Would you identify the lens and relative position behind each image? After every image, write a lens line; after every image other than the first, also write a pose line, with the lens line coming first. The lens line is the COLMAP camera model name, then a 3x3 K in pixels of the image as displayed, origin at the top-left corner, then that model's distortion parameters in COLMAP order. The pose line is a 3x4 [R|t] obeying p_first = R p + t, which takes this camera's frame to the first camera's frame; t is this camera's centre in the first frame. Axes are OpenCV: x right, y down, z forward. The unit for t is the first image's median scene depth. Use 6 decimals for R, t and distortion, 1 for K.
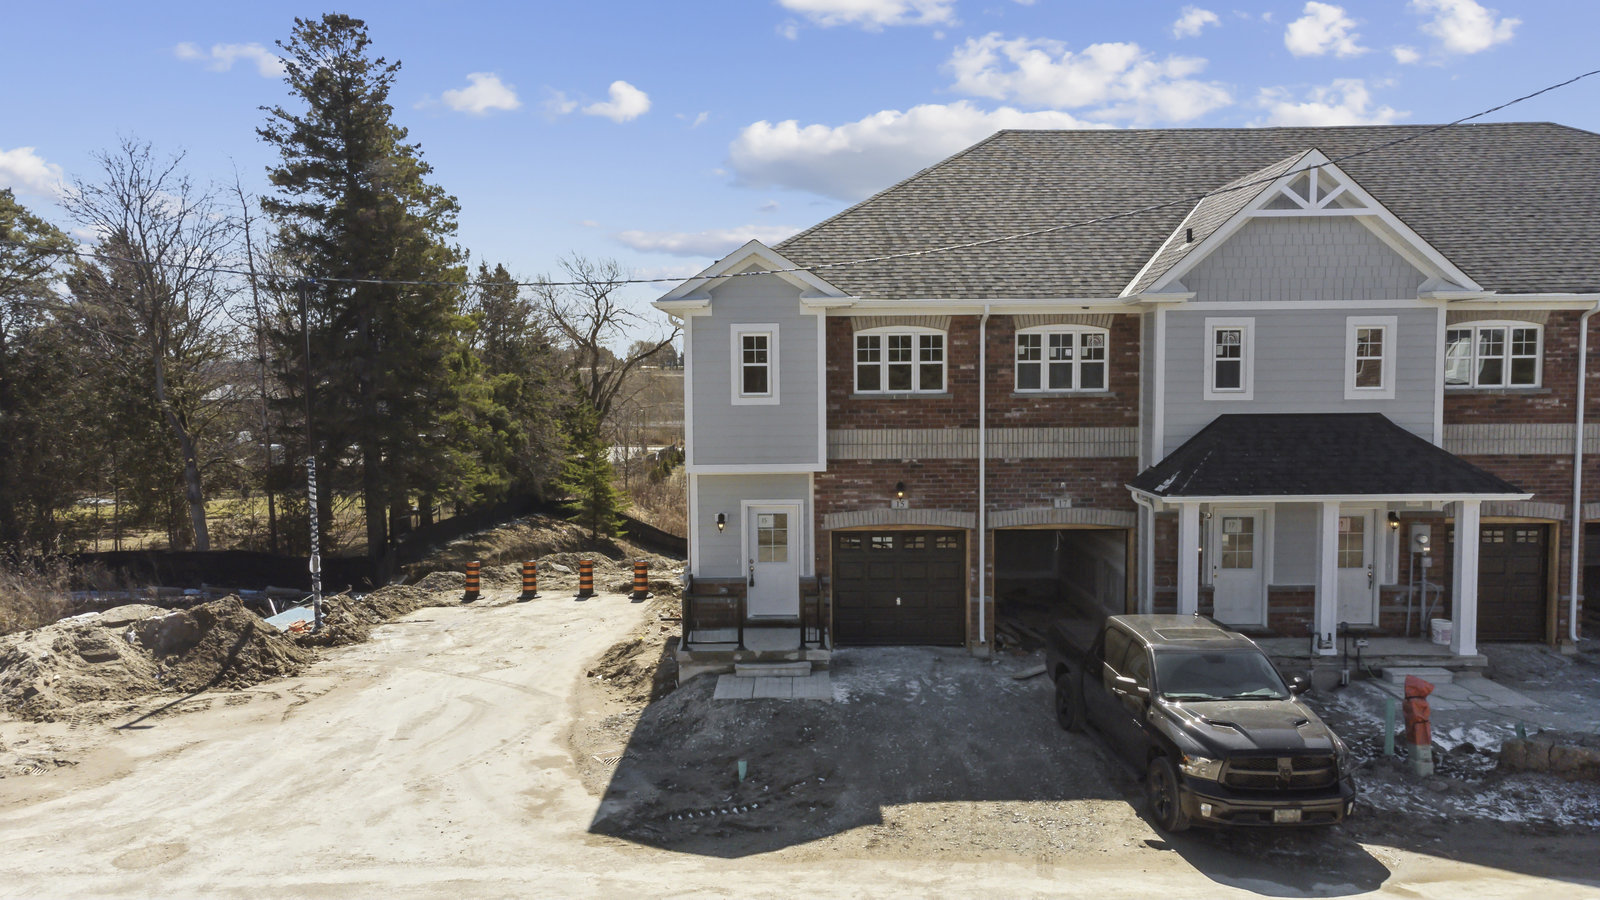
lens RADIAL K [[1183.1, 0, 798.6], [0, 1183.1, 455.2], [0, 0, 1]] dist [0.038315, 0.014283]
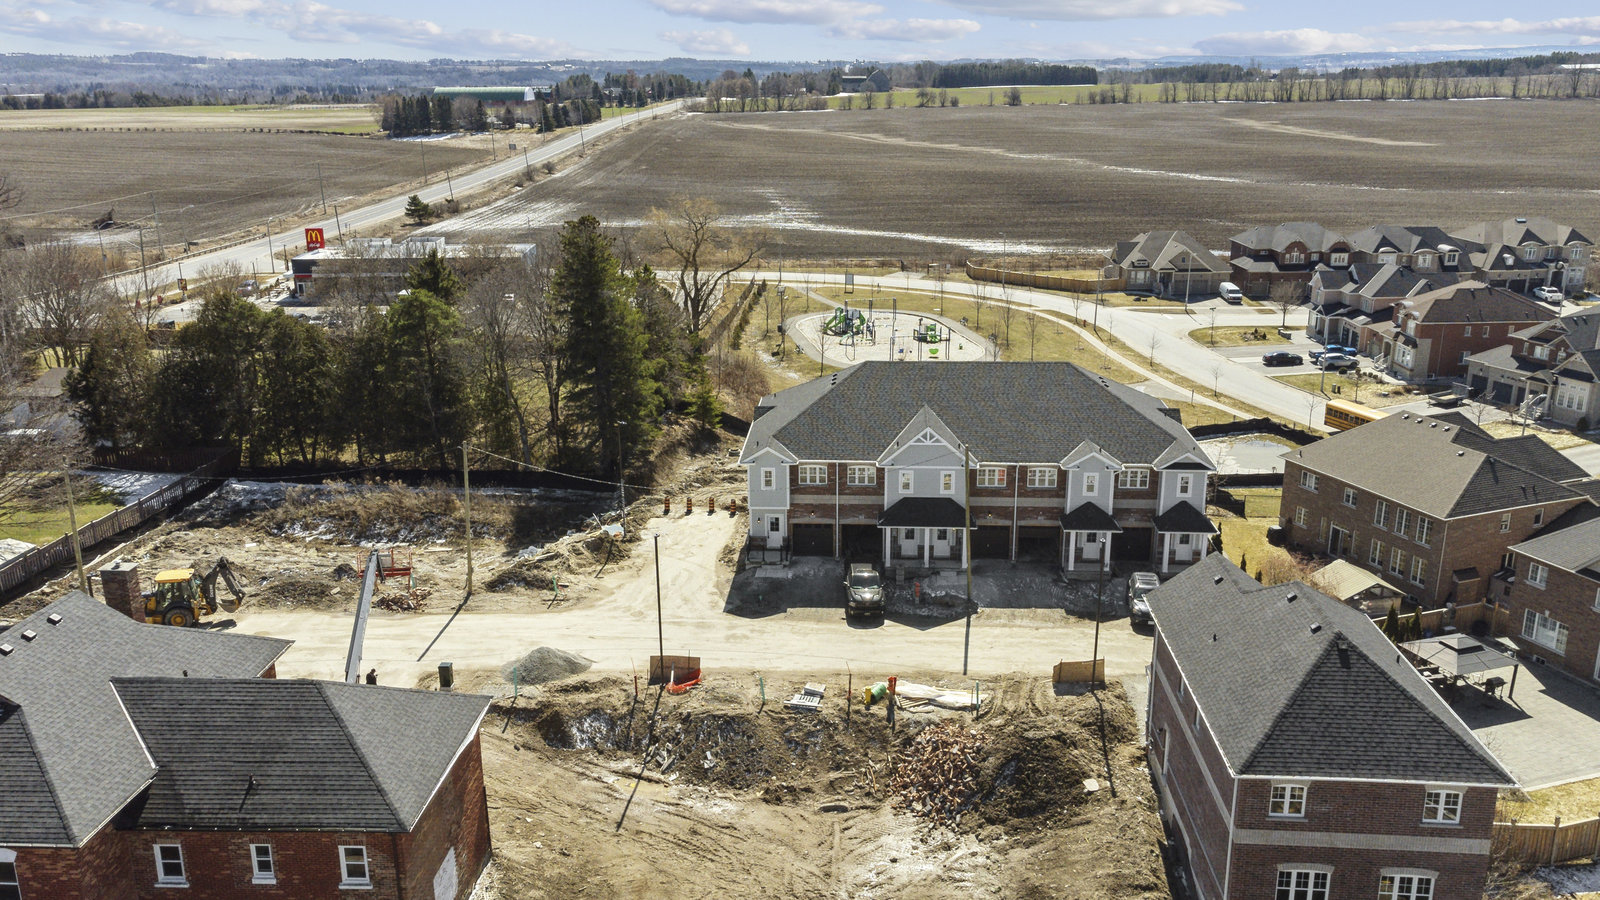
lens RADIAL K [[1277.4, 0, 803.1], [0, 1277.4, 438.9], [0, 0, 1]] dist [0.038372, -0.000381]
pose [[0.997596, 0.021023, -0.066028, 0.302288], [-0.006874, 0.978189, 0.207602, -0.949164], [0.068952, -0.206649, 0.975983, -2.545433]]
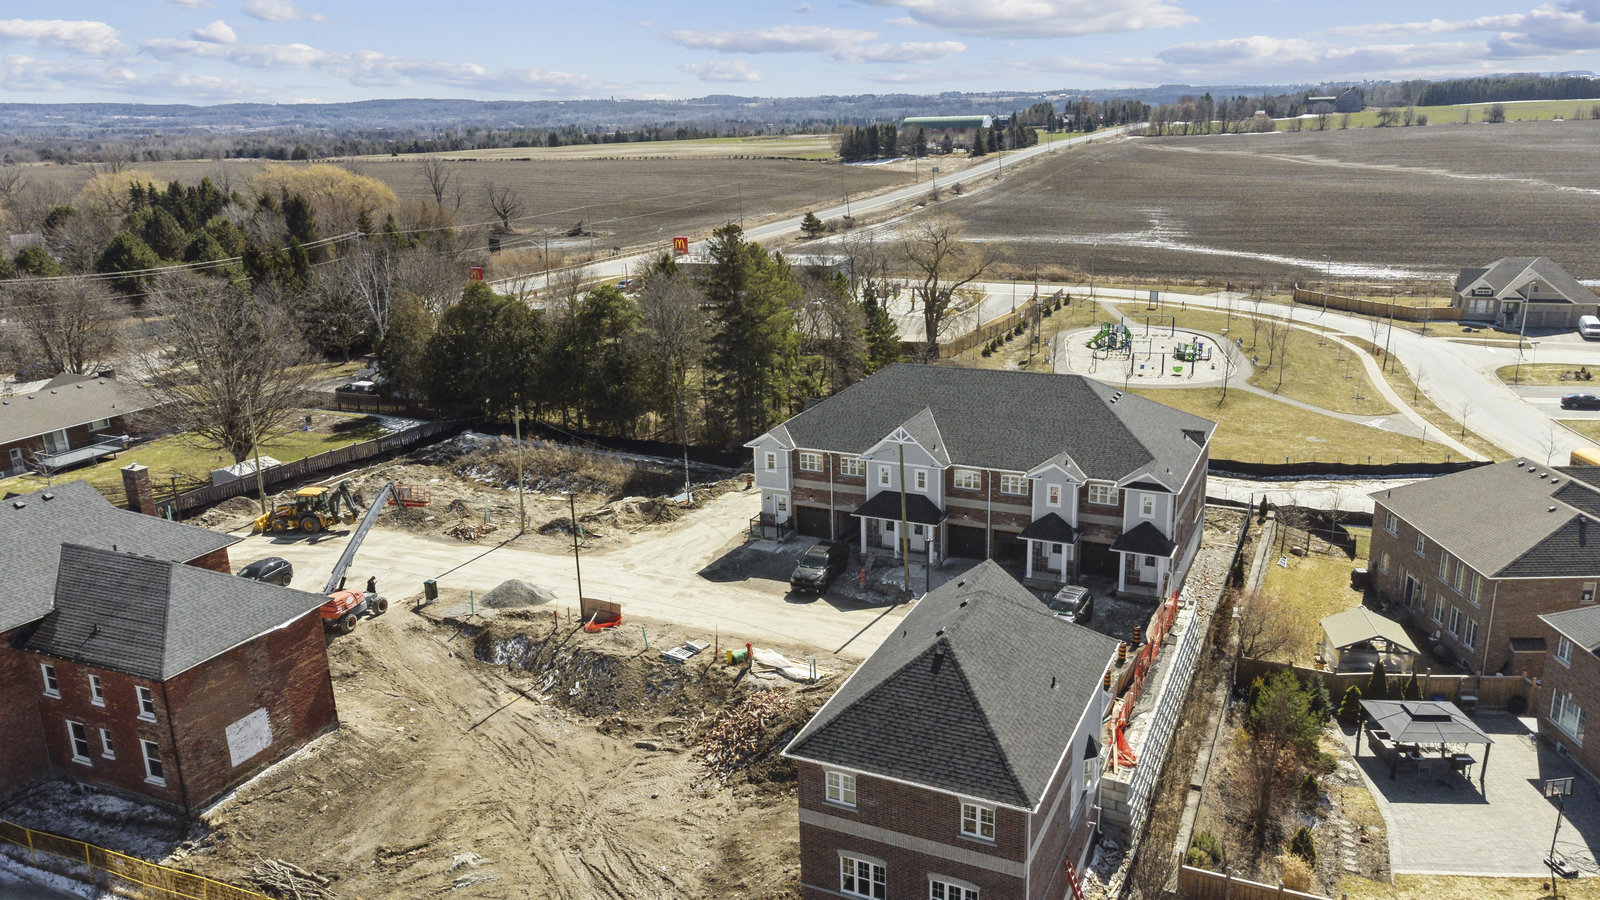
lens RADIAL K [[1183.1, 0, 806.2], [0, 1183.1, 435.6], [0, 0, 1]] dist [0.038315, 0.014283]
pose [[0.899587, 0.101859, -0.424697, 1.655524], [-0.013124, 0.978288, 0.206833, -0.939389], [0.436544, -0.180491, 0.881392, -2.258445]]
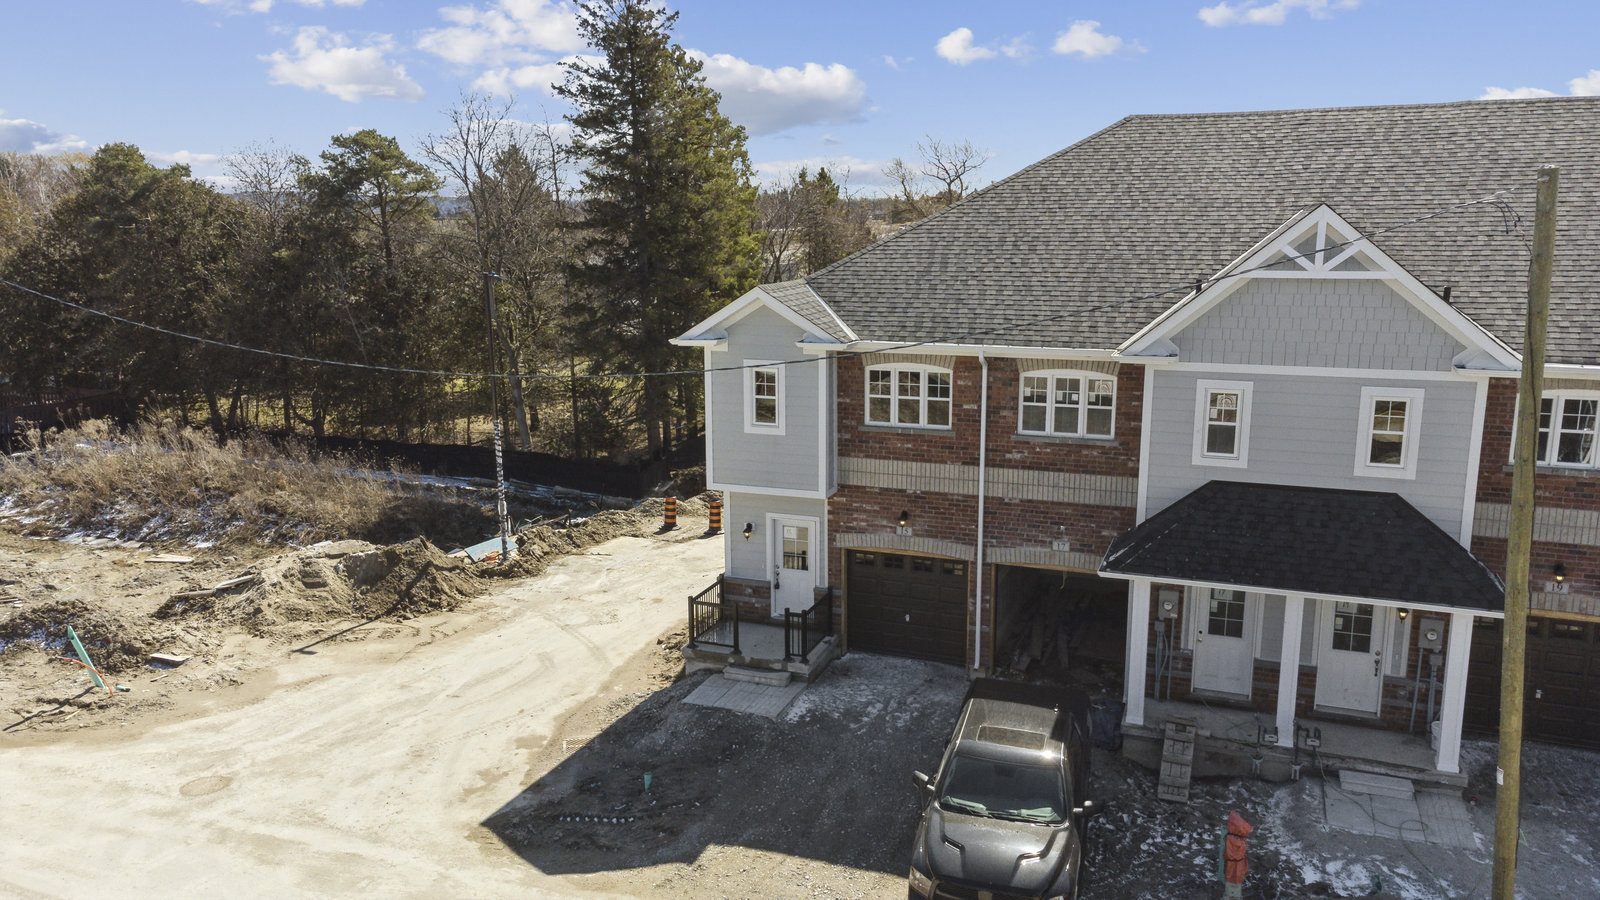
lens RADIAL K [[1183.1, 0, 799.7], [0, 1183.1, 451.4], [0, 0, 1]] dist [0.038315, 0.014283]
pose [[0.932067, 0.076039, -0.354216, 0.380933], [-0.029892, 0.990533, 0.133980, -0.173727], [0.361050, -0.114290, 0.925516, -0.000036]]
